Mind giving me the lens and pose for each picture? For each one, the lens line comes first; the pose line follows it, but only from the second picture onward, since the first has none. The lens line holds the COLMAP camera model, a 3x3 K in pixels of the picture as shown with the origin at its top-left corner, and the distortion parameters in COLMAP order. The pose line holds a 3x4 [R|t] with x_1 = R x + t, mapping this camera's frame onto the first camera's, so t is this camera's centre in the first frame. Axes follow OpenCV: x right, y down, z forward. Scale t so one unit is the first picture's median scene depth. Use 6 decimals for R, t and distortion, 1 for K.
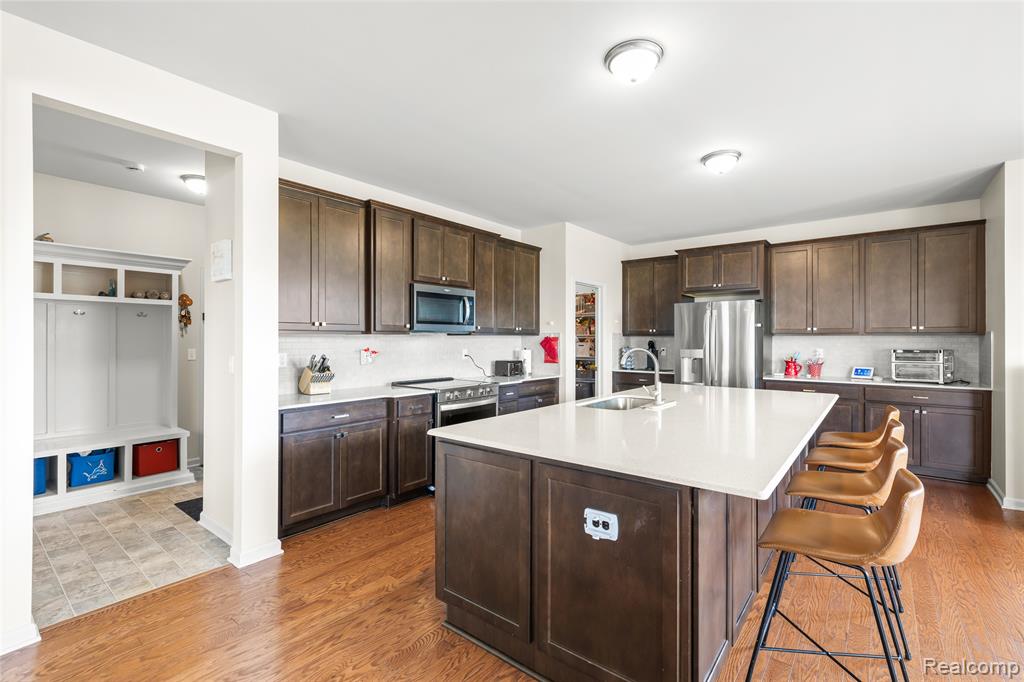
lens RADIAL K [[437.0, 0, 504.3], [0, 437.0, 341.3], [0, 0, 1]] dist [-0.000915, 0.000188]
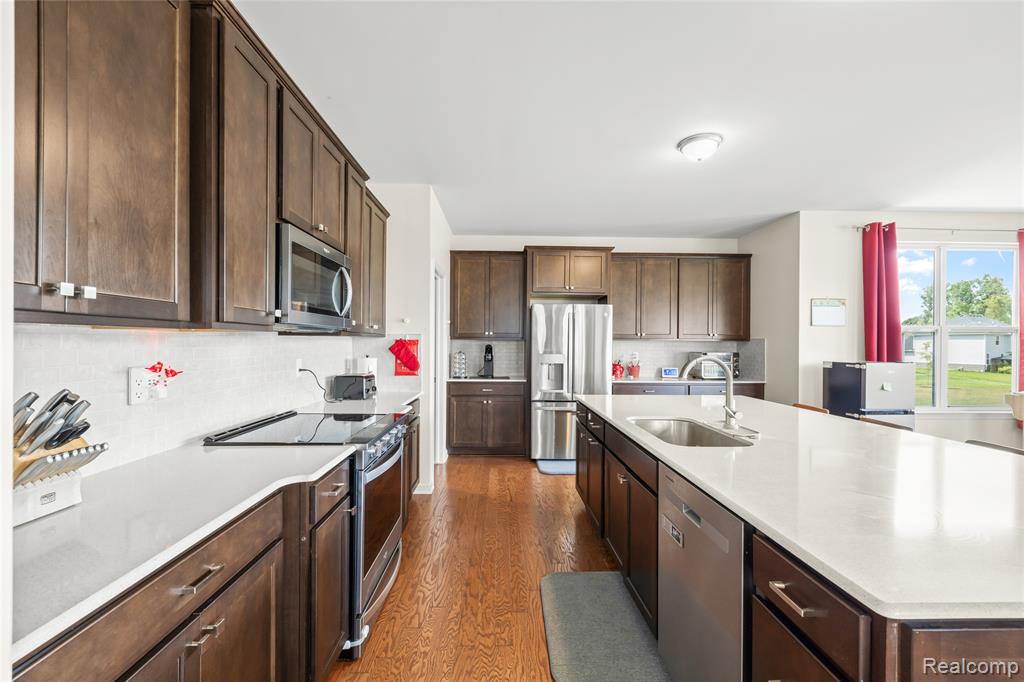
lens RADIAL K [[437.0, 0, 514.0], [0, 437.0, 339.9], [0, 0, 1]] dist [-0.000915, 0.000188]
pose [[0.757468, 0.008936, 0.652811, -0.247631], [-0.002939, 0.999943, -0.010278, -0.002380], [-0.652866, 0.005867, 0.757451, 0.358646]]
